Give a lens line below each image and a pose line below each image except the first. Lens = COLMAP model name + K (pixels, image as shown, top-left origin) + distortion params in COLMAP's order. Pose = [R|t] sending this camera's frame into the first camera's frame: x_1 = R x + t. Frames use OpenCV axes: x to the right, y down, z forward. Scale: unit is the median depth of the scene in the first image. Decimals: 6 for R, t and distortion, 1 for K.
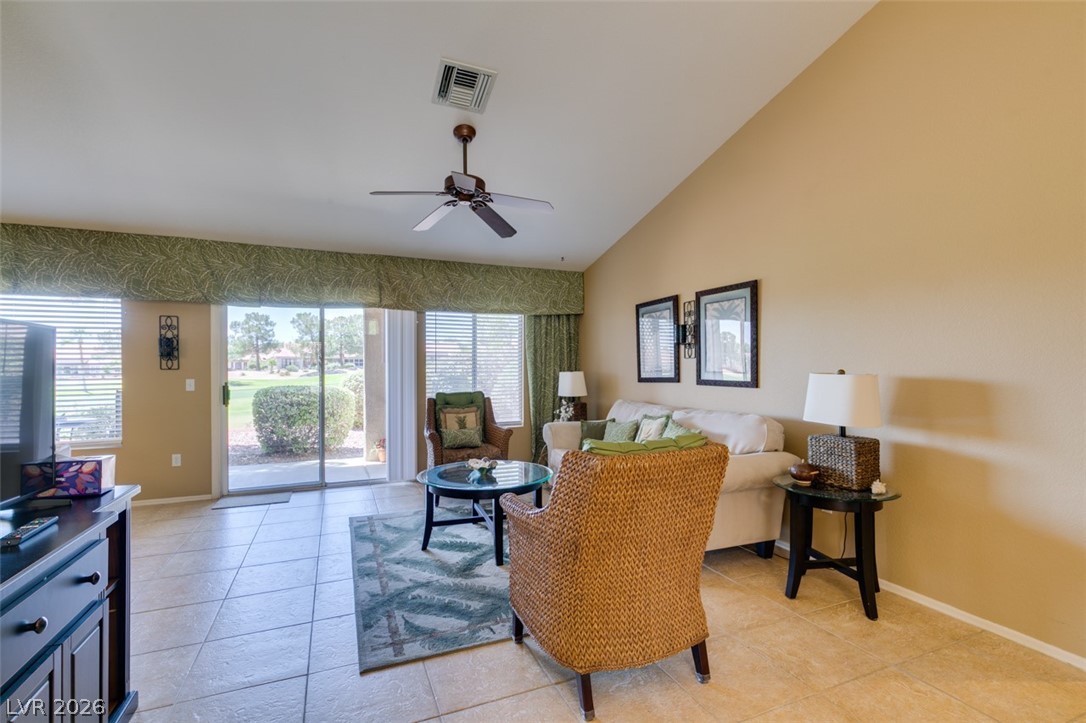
lens RADIAL K [[487.0, 0, 541.4], [0, 487.0, 370.7], [0, 0, 1]] dist [0.000270, -0.002545]
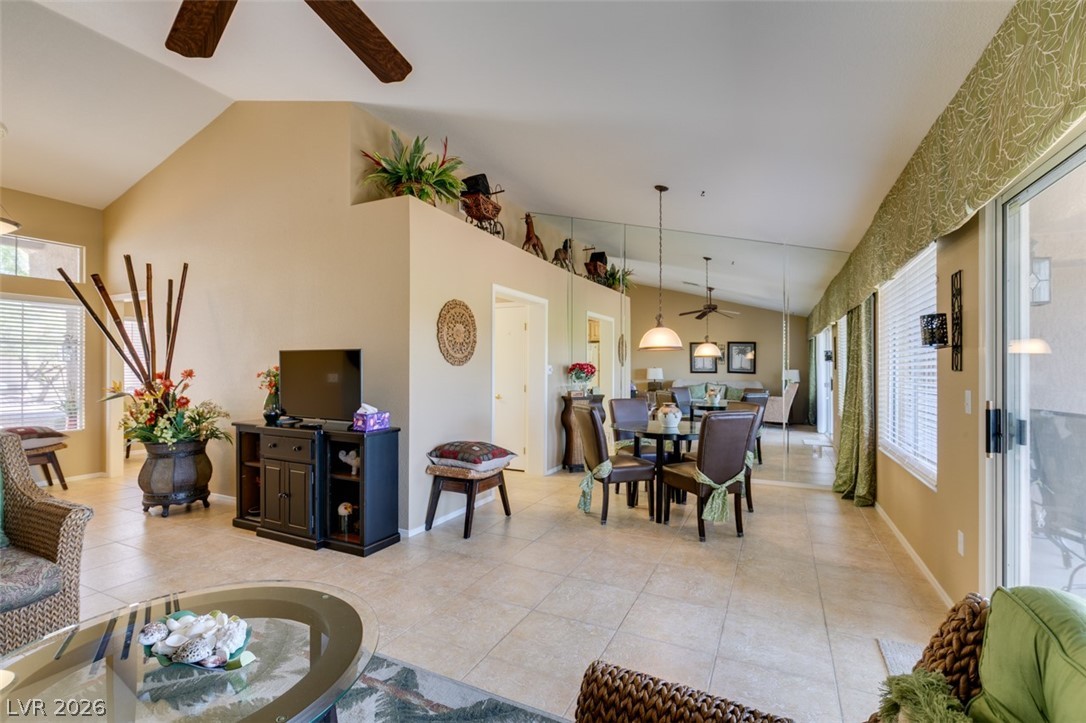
lens RADIAL K [[487.0, 0, 540.7], [0, 487.0, 366.0], [0, 0, 1]] dist [0.000270, -0.002545]
pose [[-0.754249, -0.001873, -0.656586, -0.058467], [-0.004734, 0.999985, 0.002587, -0.006862], [0.656571, 0.005060, -0.754247, 1.100604]]
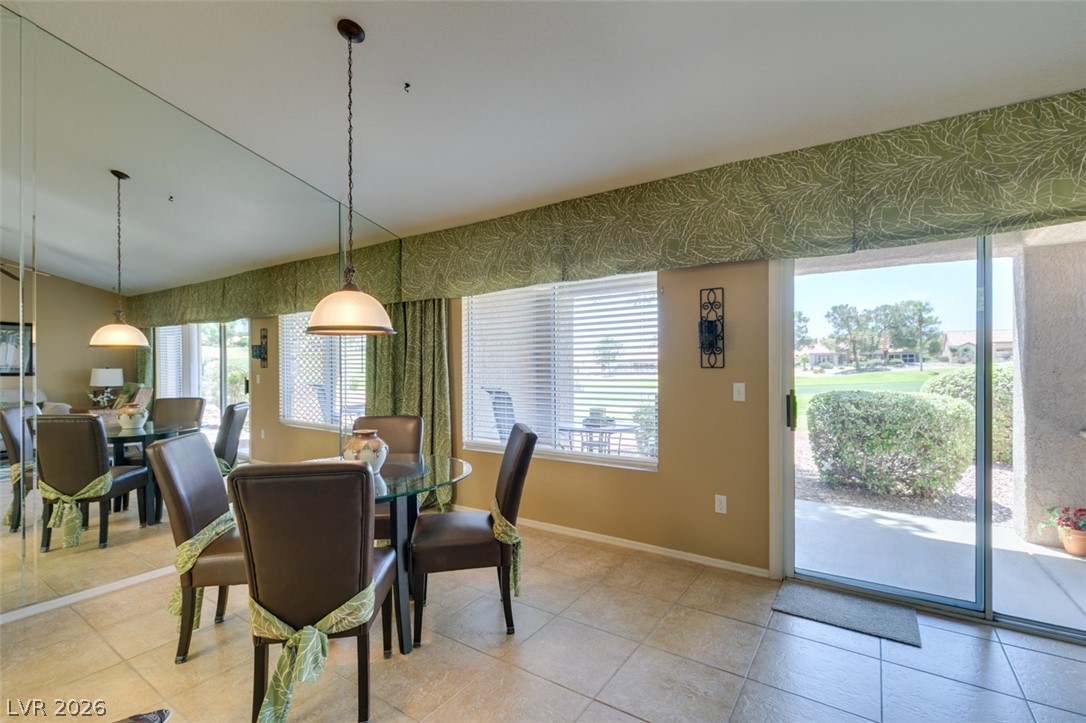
lens RADIAL K [[487.0, 0, 542.2], [0, 487.0, 366.7], [0, 0, 1]] dist [0.000270, -0.002545]
pose [[0.543301, 0.001467, -0.839537, -0.323124], [-0.003212, 0.999995, -0.000331, -0.003060], [0.839532, 0.002876, 0.543303, 0.432094]]
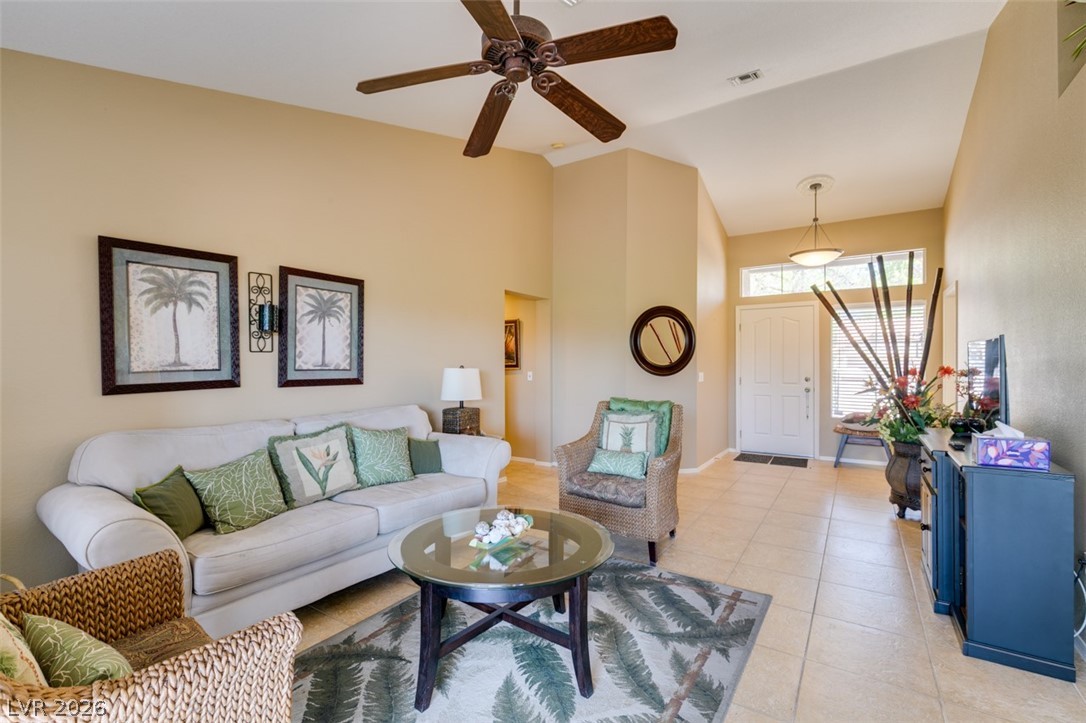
lens RADIAL K [[487.0, 0, 542.6], [0, 487.0, 364.0], [0, 0, 1]] dist [0.000270, -0.002545]
pose [[-0.551317, -0.000547, 0.834295, -0.496623], [0.008303, 0.999947, 0.006142, -0.008222], [-0.834254, 0.010313, -0.551283, 0.986877]]
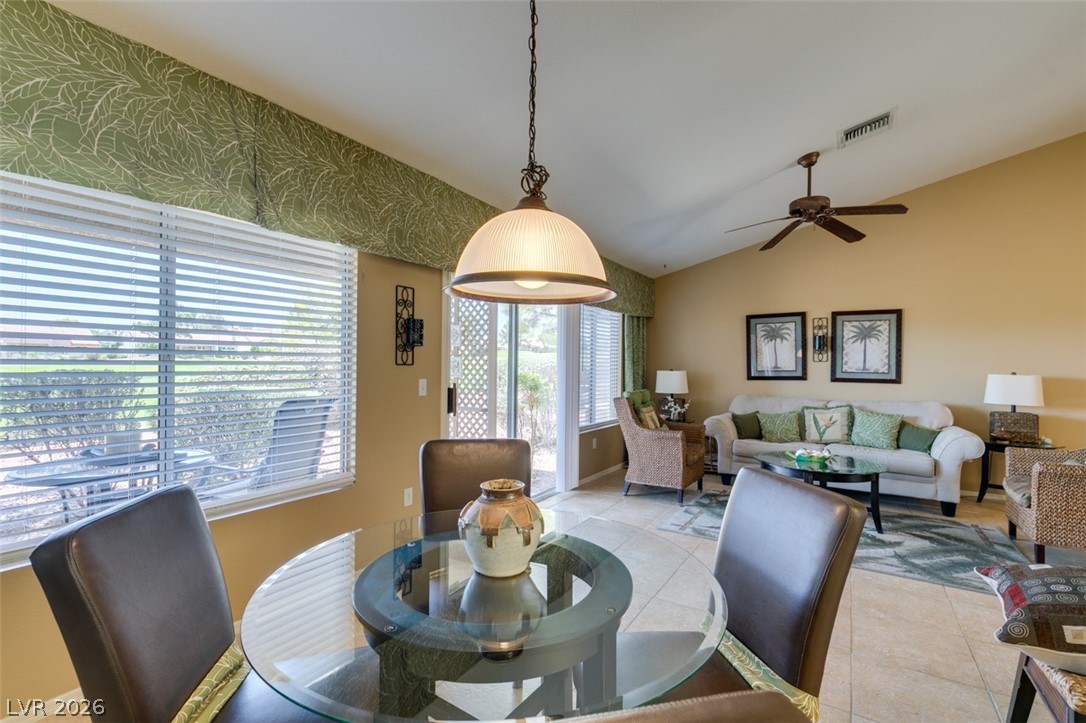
lens RADIAL K [[487.0, 0, 537.7], [0, 487.0, 365.5], [0, 0, 1]] dist [0.000270, -0.002545]
pose [[0.826397, 0.011992, 0.562960, -0.990636], [-0.008599, 0.999925, -0.008677, 0.002280], [-0.563022, 0.002329, 0.826439, 0.327163]]
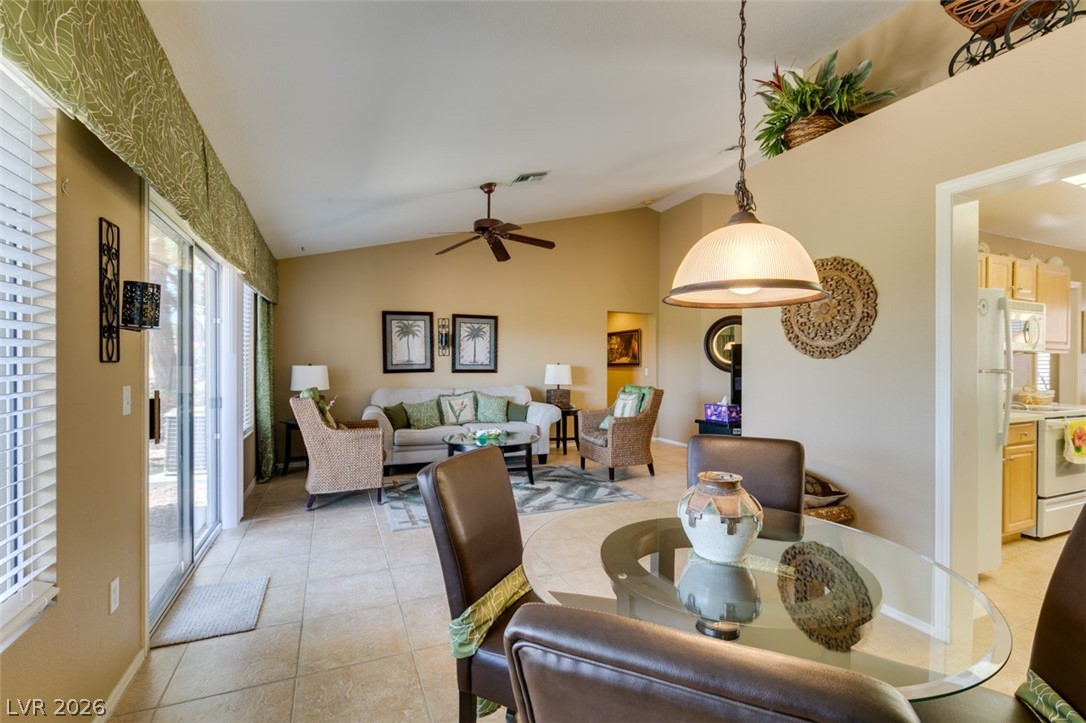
lens RADIAL K [[487.0, 0, 543.2], [0, 487.0, 362.9], [0, 0, 1]] dist [0.000270, -0.002545]
pose [[-0.007358, 0.001195, 0.999972, -1.145146], [0.004538, 0.999989, -0.001162, -0.000175], [-0.999963, 0.004529, -0.007363, 0.658700]]
